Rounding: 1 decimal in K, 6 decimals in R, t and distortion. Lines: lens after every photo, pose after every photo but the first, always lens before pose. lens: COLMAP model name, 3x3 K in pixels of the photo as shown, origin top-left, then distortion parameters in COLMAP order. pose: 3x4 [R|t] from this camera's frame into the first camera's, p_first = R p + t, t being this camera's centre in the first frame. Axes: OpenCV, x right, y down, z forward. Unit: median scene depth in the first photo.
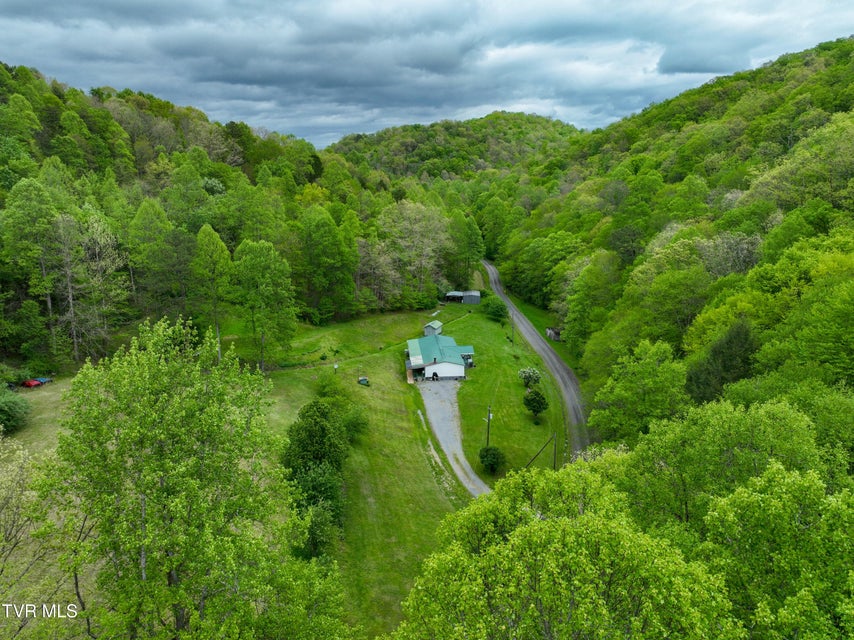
lens RADIAL K [[601.0, 0, 427.9], [0, 601.0, 302.7], [0, 0, 1]] dist [0.048417, -0.057343]
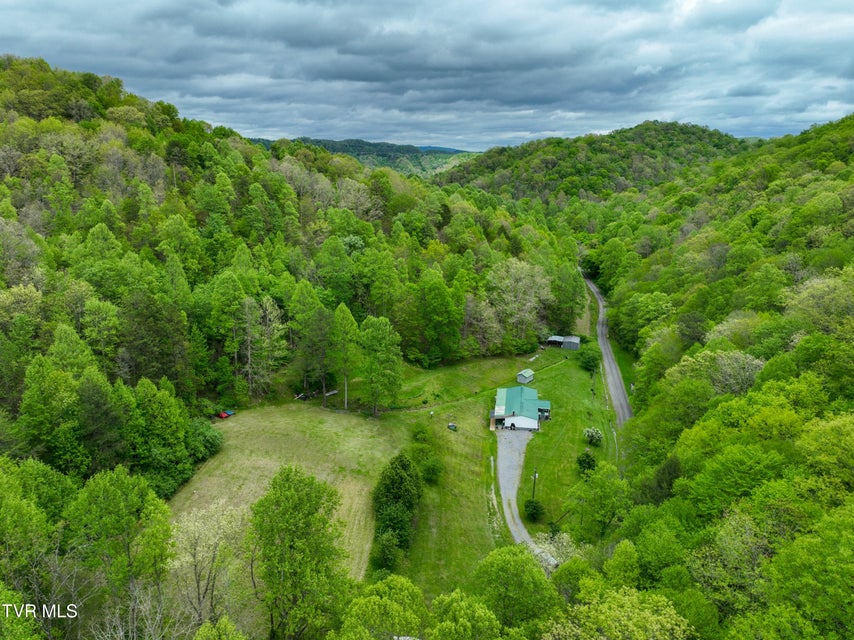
lens RADIAL K [[593.4, 0, 427.0], [0, 593.4, 320.0], [0, 0, 1]] dist [-0.000010, 0.000752]
pose [[0.969968, 0.070248, -0.232867, 0.079240], [-0.061617, 0.997123, 0.044142, -0.098854], [0.235298, -0.028468, 0.971506, -0.148181]]
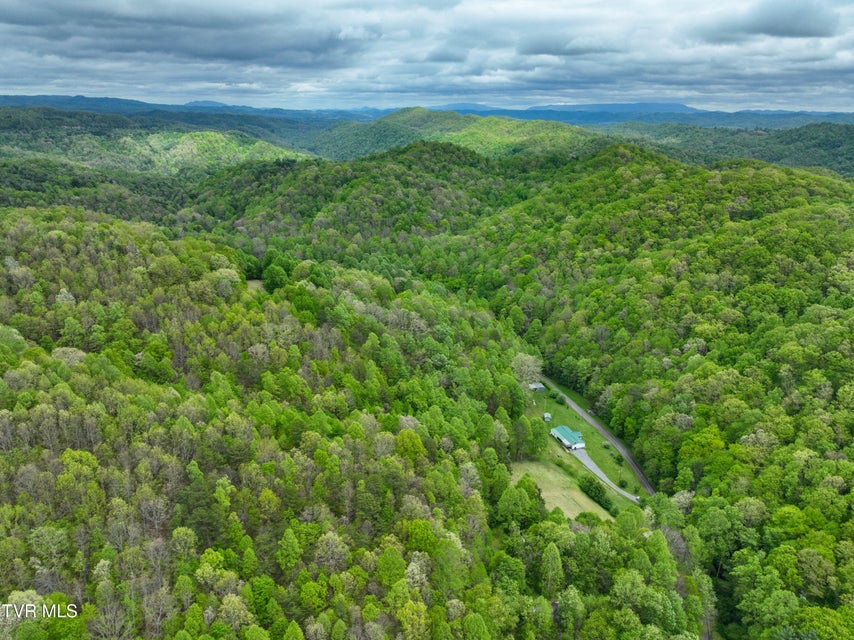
lens RADIAL K [[599.1, 0, 428.4], [0, 599.1, 309.2], [0, 0, 1]] dist [0.001385, 0.006849]
pose [[0.972185, -0.063337, 0.225489, -0.882515], [0.042721, 0.994544, 0.095166, -0.577925], [-0.230286, -0.082885, 0.969587, -1.038283]]
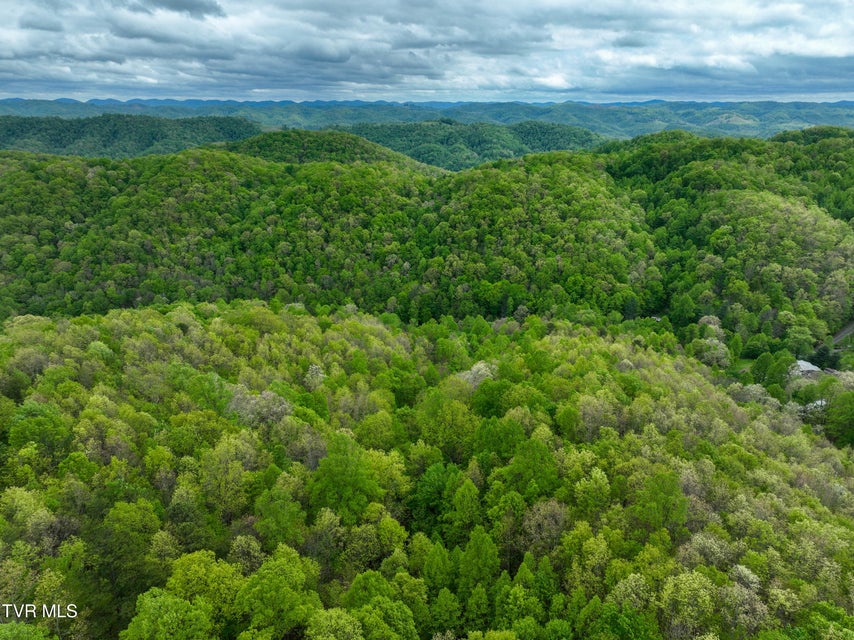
lens RADIAL K [[597.1, 0, 430.5], [0, 597.1, 320.5], [0, 0, 1]] dist [-0.001836, 0.021106]
pose [[-0.036888, -0.341964, 0.938989, -2.654329], [0.230927, 0.911279, 0.340945, -0.963683], [-0.972272, 0.229415, 0.045353, 0.578048]]
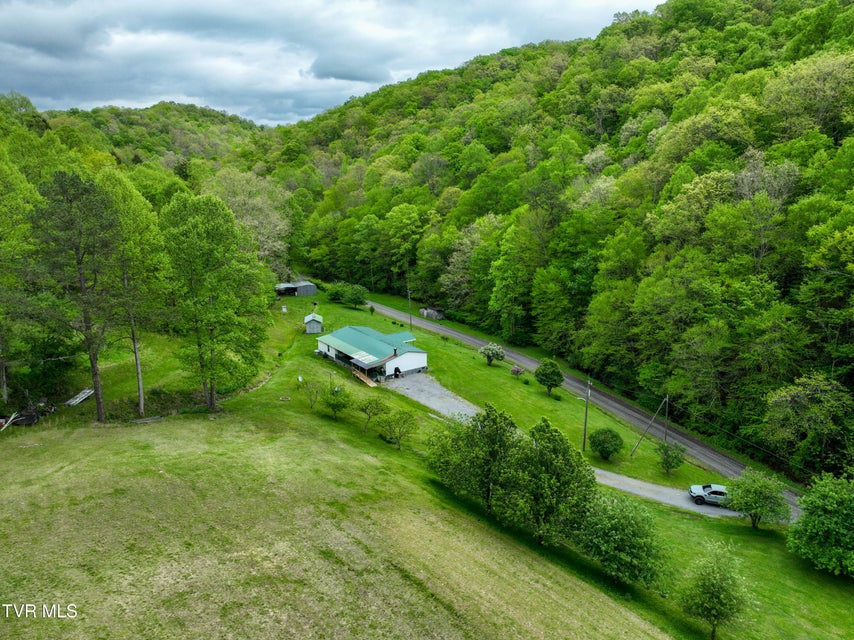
lens RADIAL K [[595.5, 0, 432.2], [0, 595.5, 317.5], [0, 0, 1]] dist [0.023375, 0.000998]
pose [[0.851050, -0.126311, 0.509665, -0.250120], [0.115407, 0.991897, 0.053114, 0.010348], [-0.512245, 0.013616, 0.858732, 0.219802]]
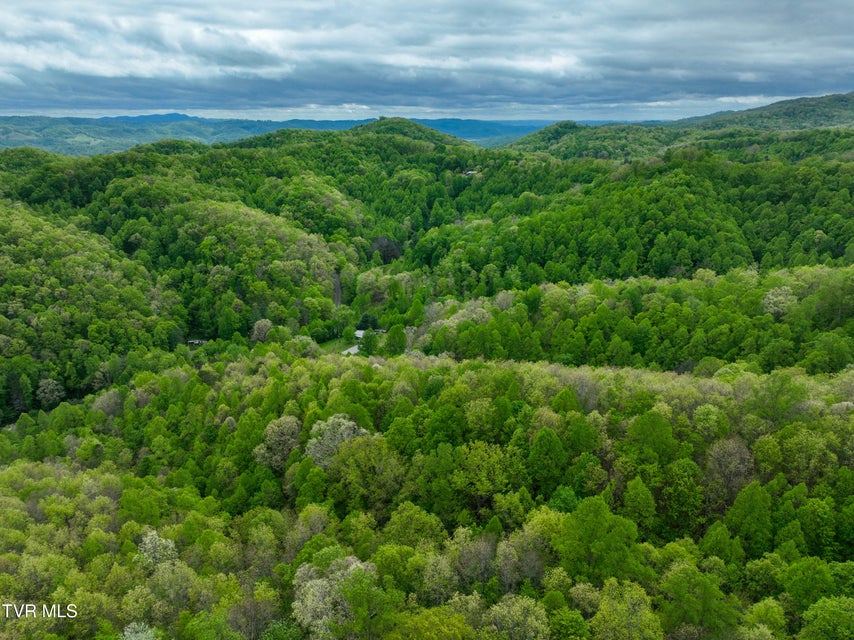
lens RADIAL K [[607.1, 0, 427.3], [0, 607.1, 298.8], [0, 0, 1]] dist [-0.005120, 0.032933]
pose [[-0.884146, -0.132081, 0.448152, -2.133425], [0.109774, 0.873629, 0.474048, -1.110809], [-0.454132, 0.468323, -0.757917, 1.188966]]
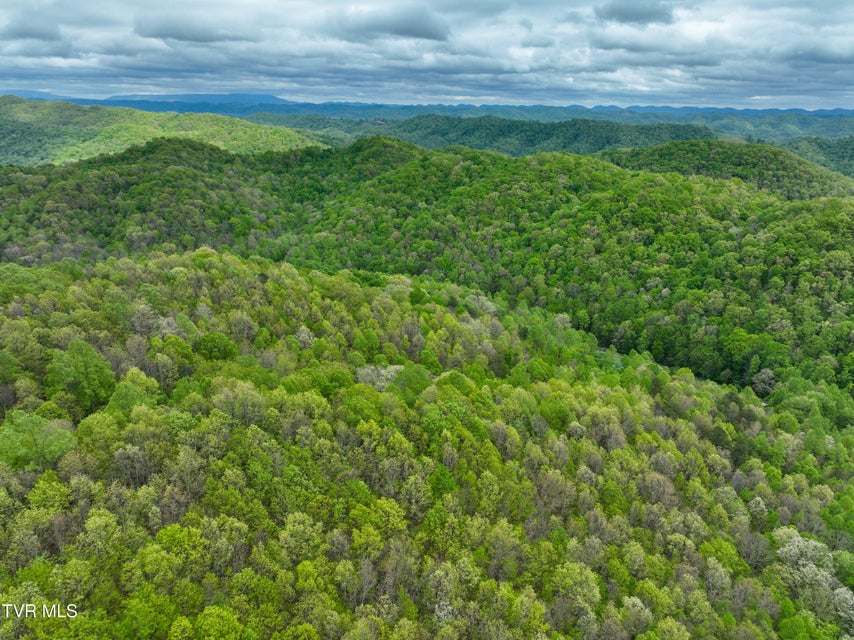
lens RADIAL K [[597.1, 0, 430.5], [0, 597.1, 320.5], [0, 0, 1]] dist [-0.001836, 0.021106]
pose [[0.651680, -0.246851, 0.717201, -2.359898], [0.160029, 0.969022, 0.188115, -0.754482], [-0.741420, -0.007818, 0.670996, -0.319444]]
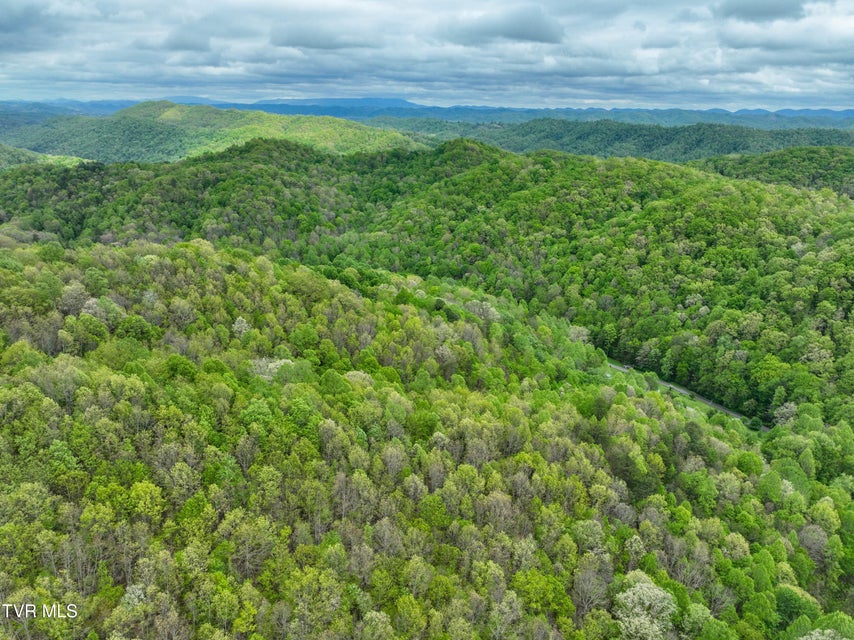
lens RADIAL K [[598.5, 0, 429.8], [0, 598.5, 319.4], [0, 0, 1]] dist [-0.005149, 0.026275]
pose [[0.789836, -0.192289, 0.582396, -2.026935], [0.125393, 0.980151, 0.153559, -0.683050], [-0.600363, -0.048258, 0.798270, -0.616783]]
